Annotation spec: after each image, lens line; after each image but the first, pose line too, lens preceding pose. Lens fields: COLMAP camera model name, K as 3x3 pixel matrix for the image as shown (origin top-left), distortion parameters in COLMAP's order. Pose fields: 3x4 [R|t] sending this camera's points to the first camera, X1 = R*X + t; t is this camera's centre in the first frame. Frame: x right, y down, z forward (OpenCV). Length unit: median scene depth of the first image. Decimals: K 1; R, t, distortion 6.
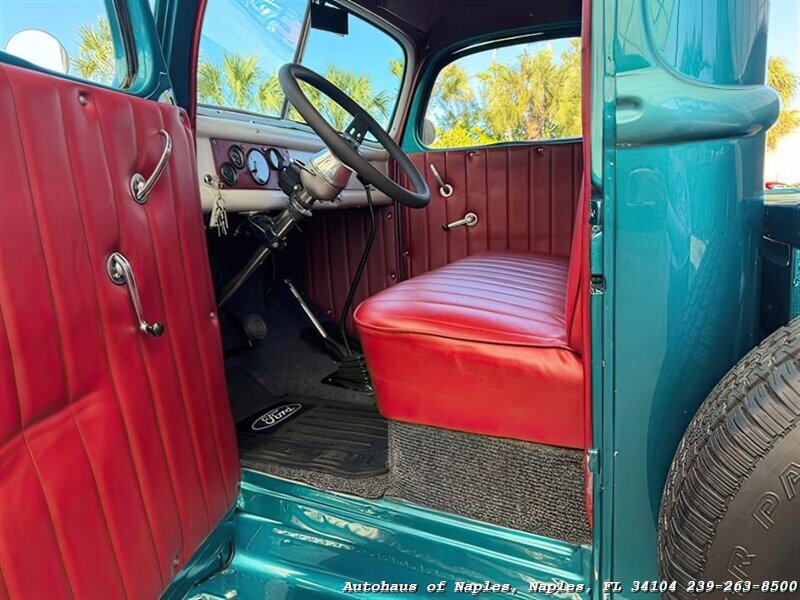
lens RADIAL K [[576.6, 0, 387.5], [0, 576.6, 298.7], [0, 0, 1]] dist [0.037200, -0.031953]
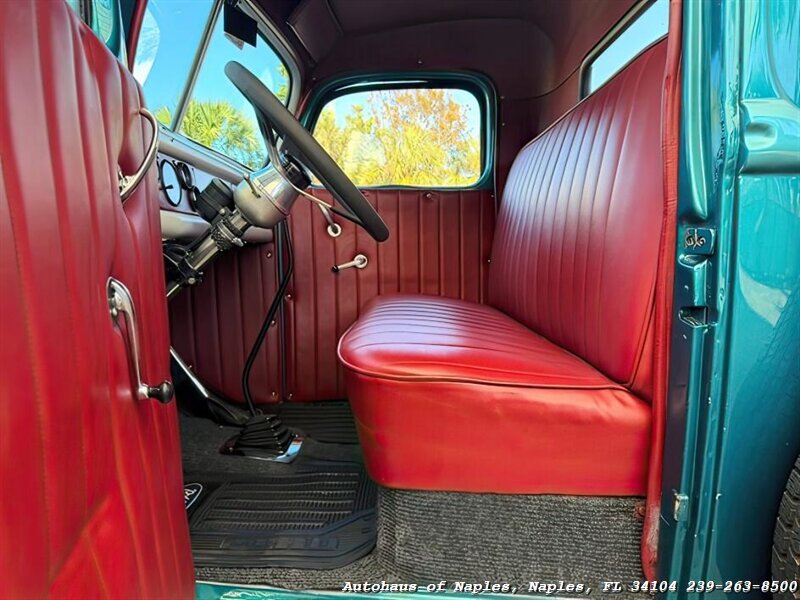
lens RADIAL K [[576.6, 0, 391.6], [0, 576.6, 302.3], [0, 0, 1]] dist [0.037200, -0.031953]
pose [[0.919460, 0.002282, 0.393177, -0.271847], [0.030412, 0.996575, -0.076904, 0.005361], [-0.392005, 0.082667, 0.916241, 0.182607]]
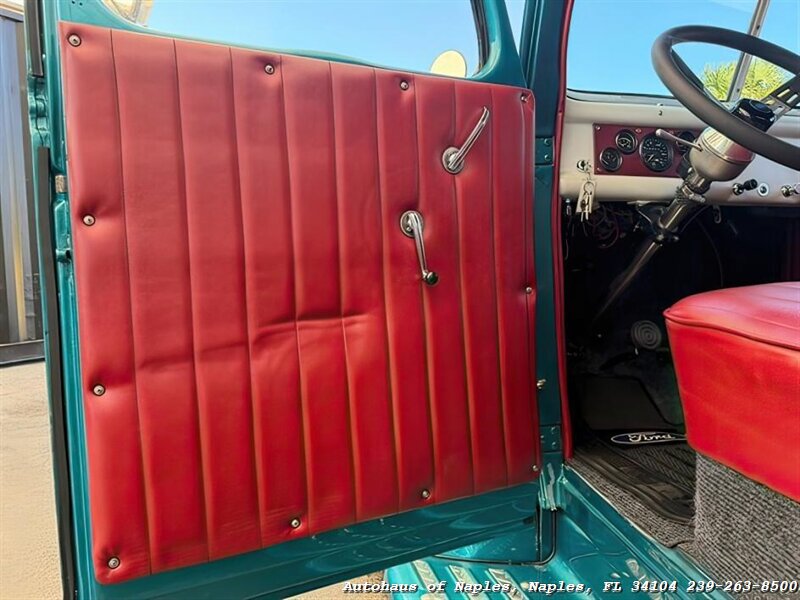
lens RADIAL K [[576.6, 0, 384.9], [0, 576.6, 299.8], [0, 0, 1]] dist [0.037200, -0.031953]
pose [[0.579210, 0.104516, -0.808450, 0.305863], [-0.163174, 0.986540, 0.010634, 0.062607], [0.798680, 0.125759, 0.588468, 0.170264]]
